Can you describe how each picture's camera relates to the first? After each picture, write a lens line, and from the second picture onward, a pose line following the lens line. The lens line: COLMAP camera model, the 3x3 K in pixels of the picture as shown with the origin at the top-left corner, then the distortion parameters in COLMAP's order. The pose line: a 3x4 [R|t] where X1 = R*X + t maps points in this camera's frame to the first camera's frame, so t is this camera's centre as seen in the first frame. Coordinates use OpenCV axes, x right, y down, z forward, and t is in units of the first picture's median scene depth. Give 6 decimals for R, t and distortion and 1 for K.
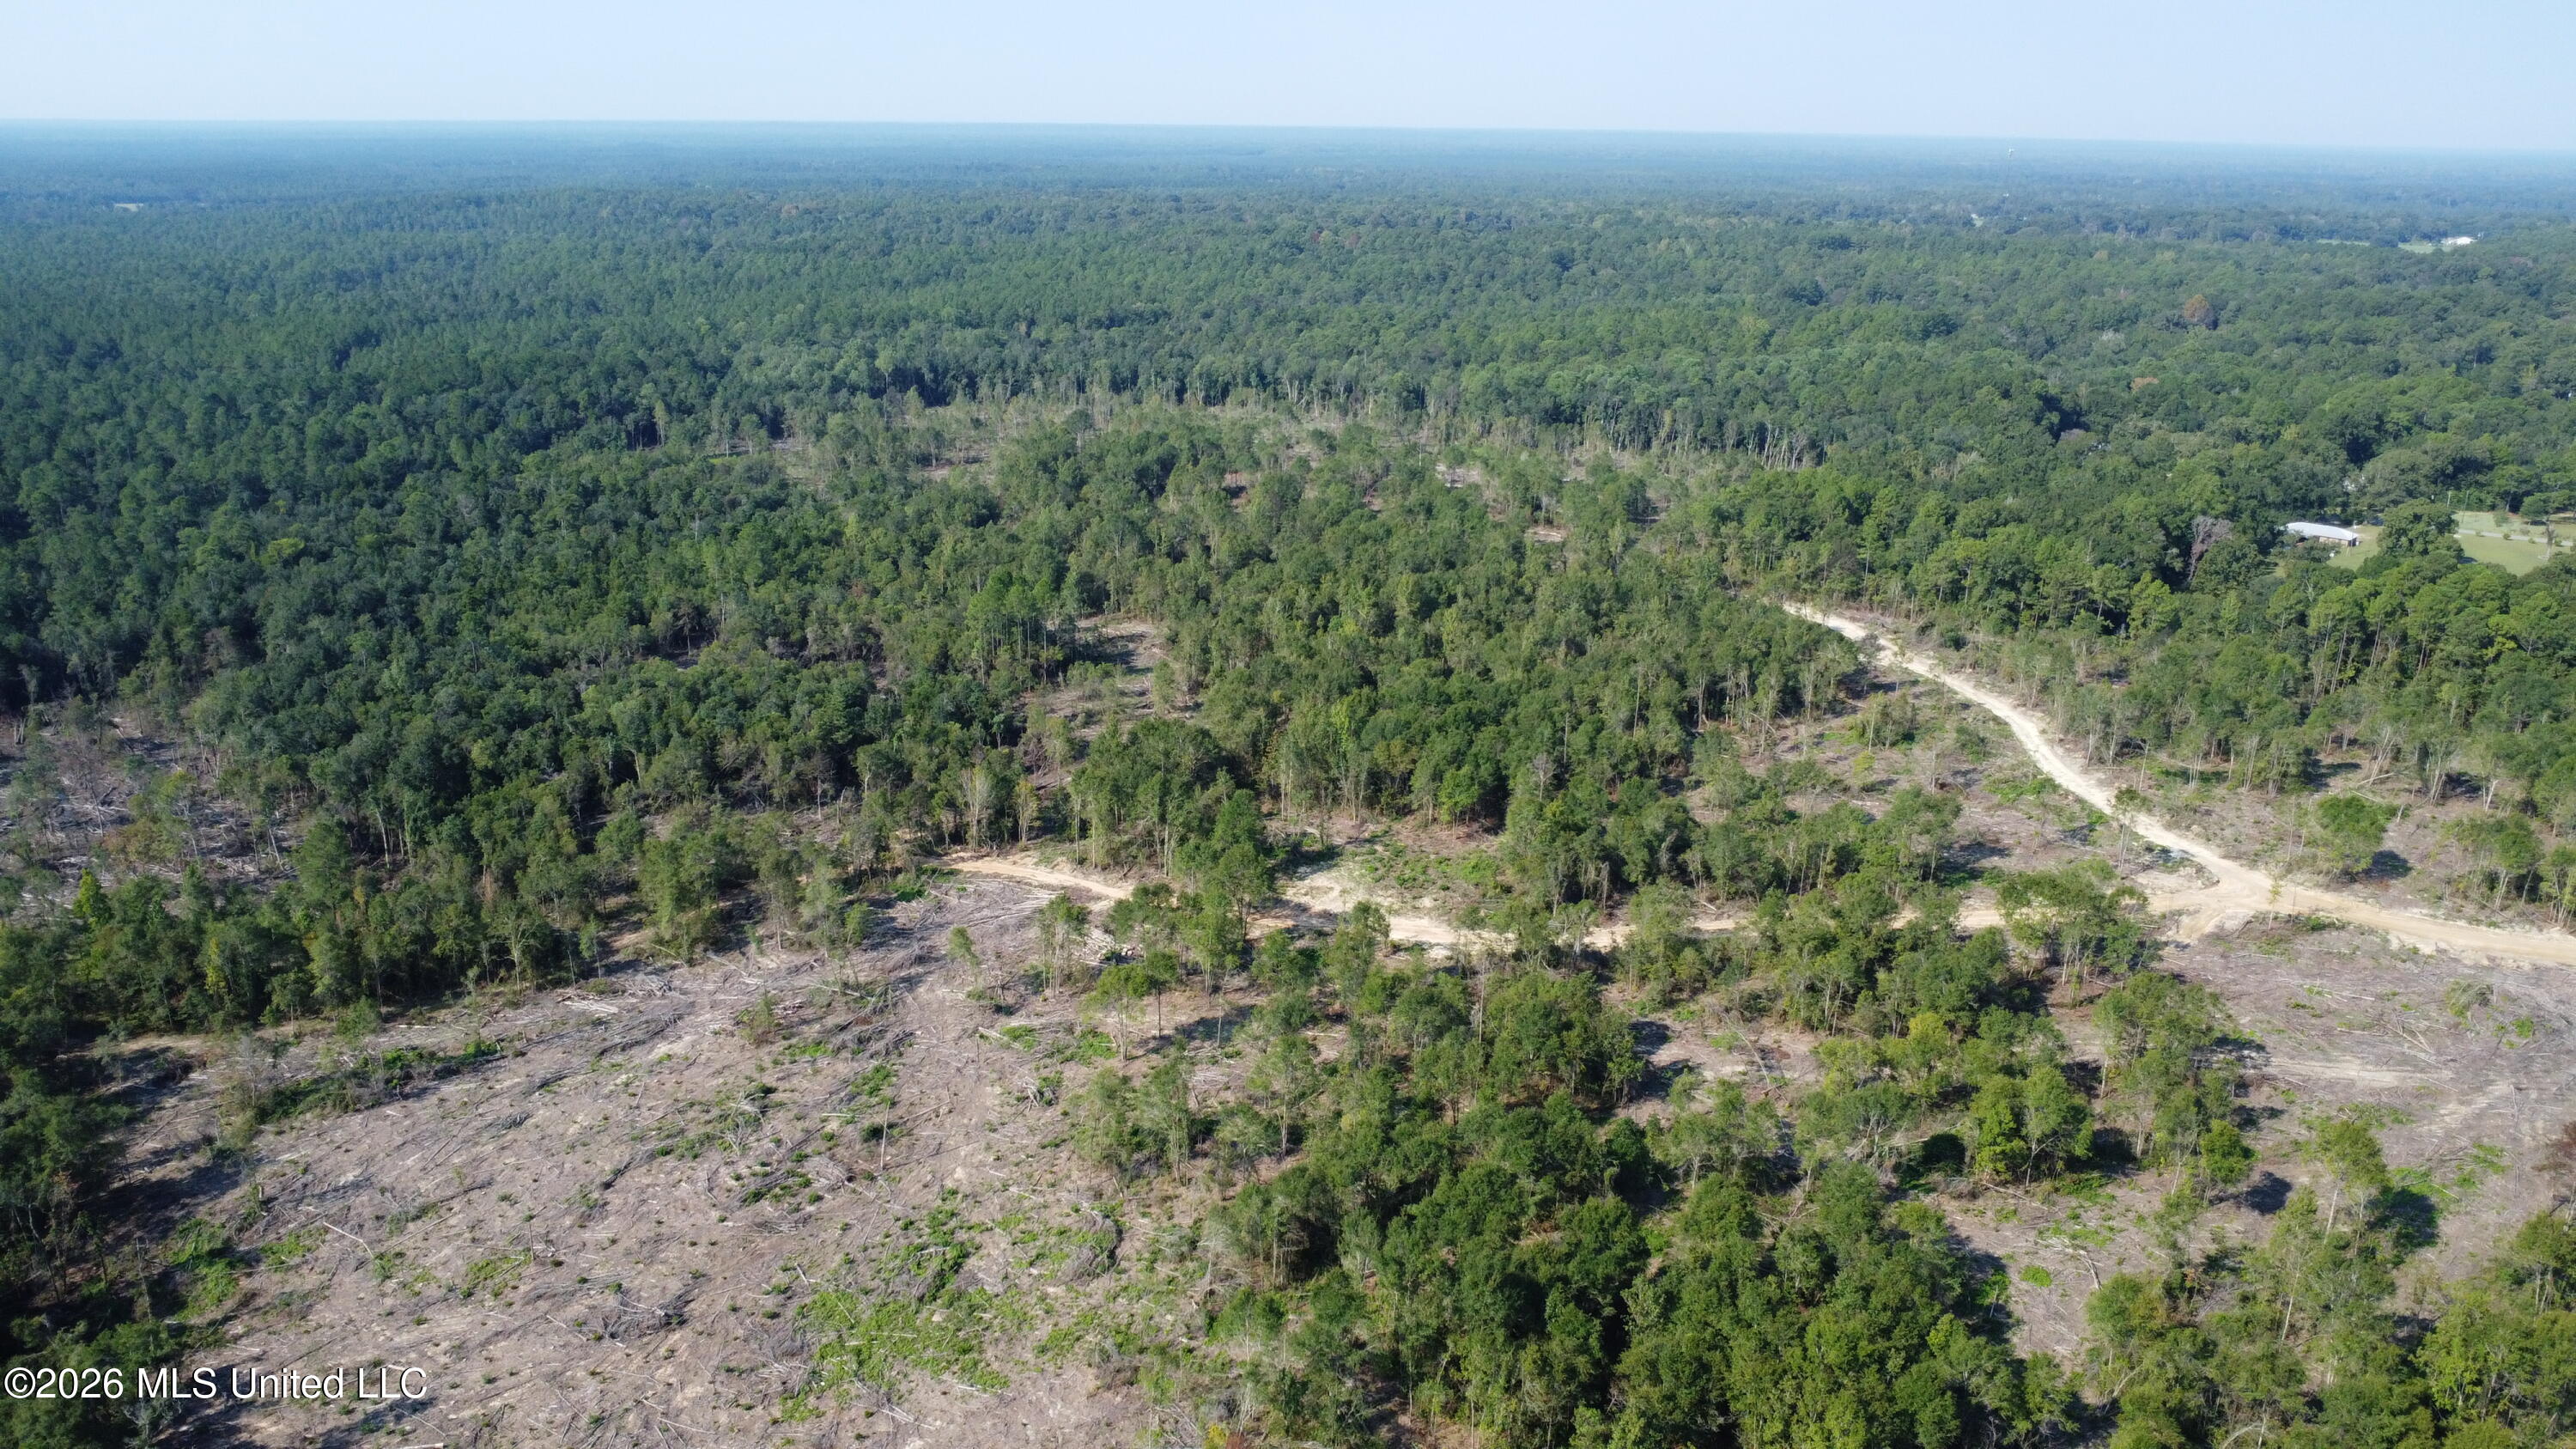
lens RADIAL K [[1864.8, 0, 1291.1], [0, 1864.8, 726.5], [0, 0, 1]] dist [-0.017435, -0.026420]
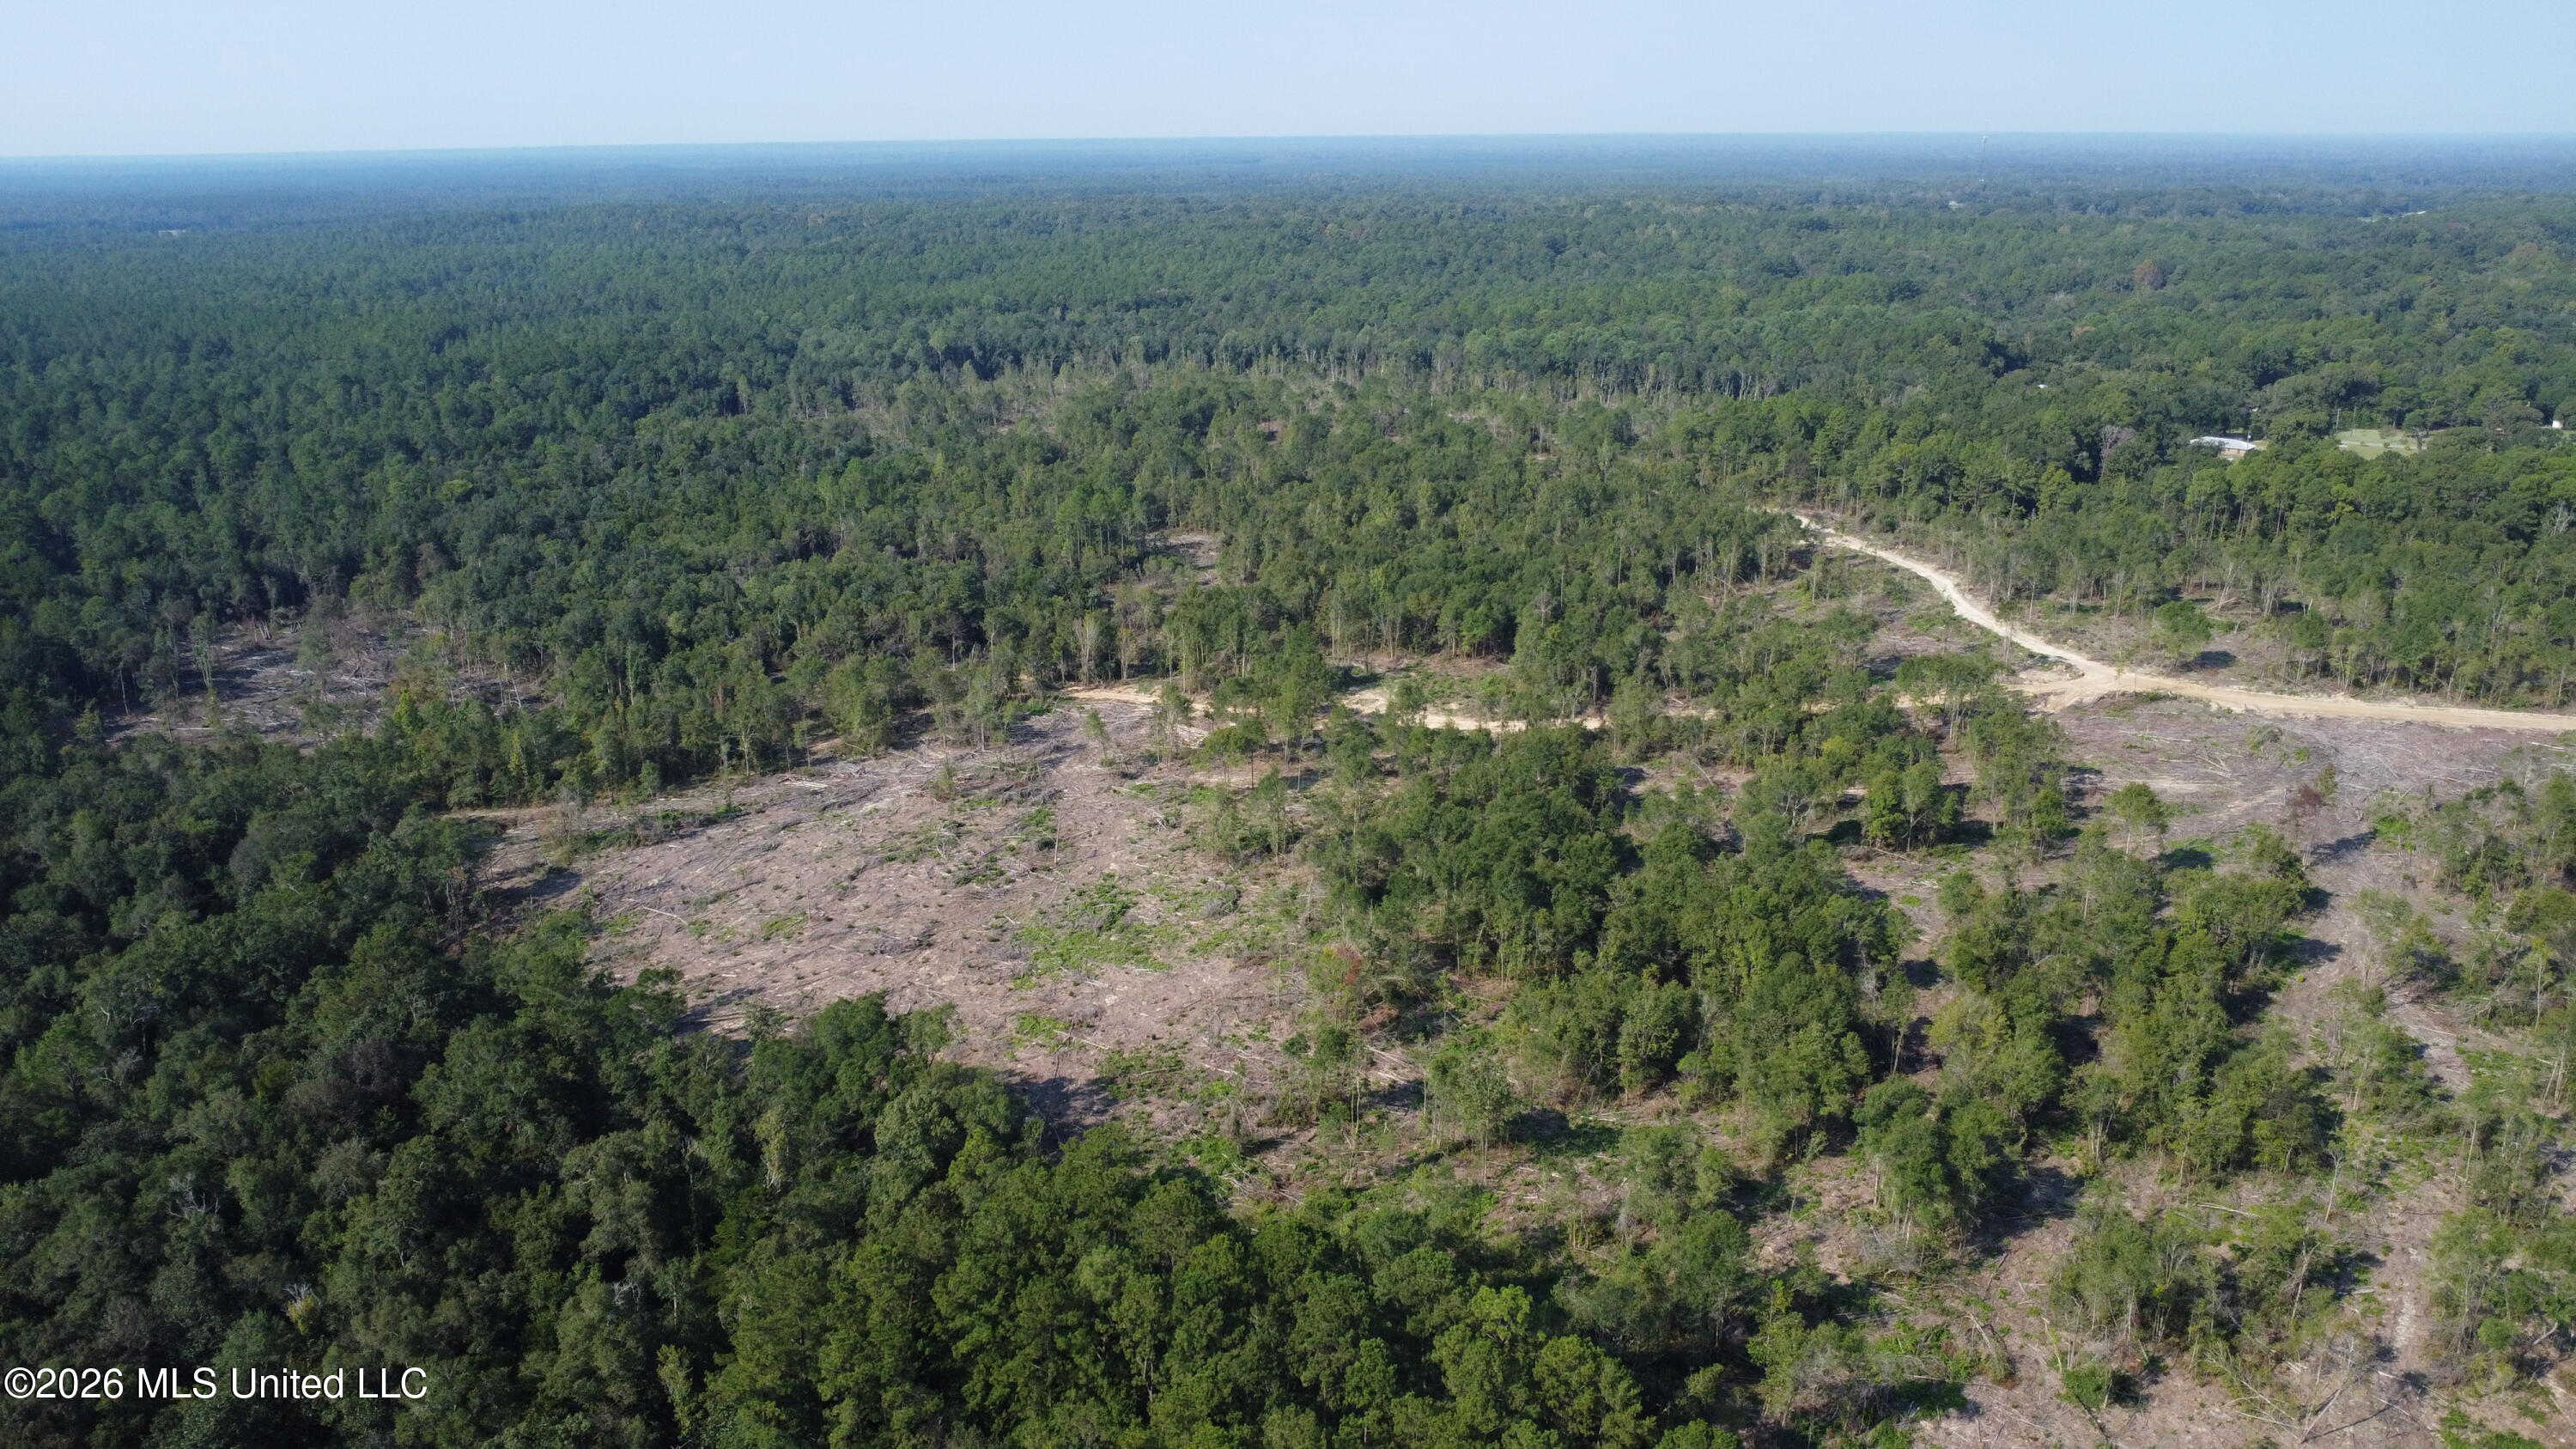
lens RADIAL K [[1864.8, 0, 1291.1], [0, 1864.8, 726.5], [0, 0, 1]] dist [-0.017435, -0.026420]
pose [[0.999773, -0.021130, -0.002598, -0.023203], [0.021116, 0.999763, -0.005272, 0.077348], [0.002708, 0.005216, 0.999983, -0.177080]]
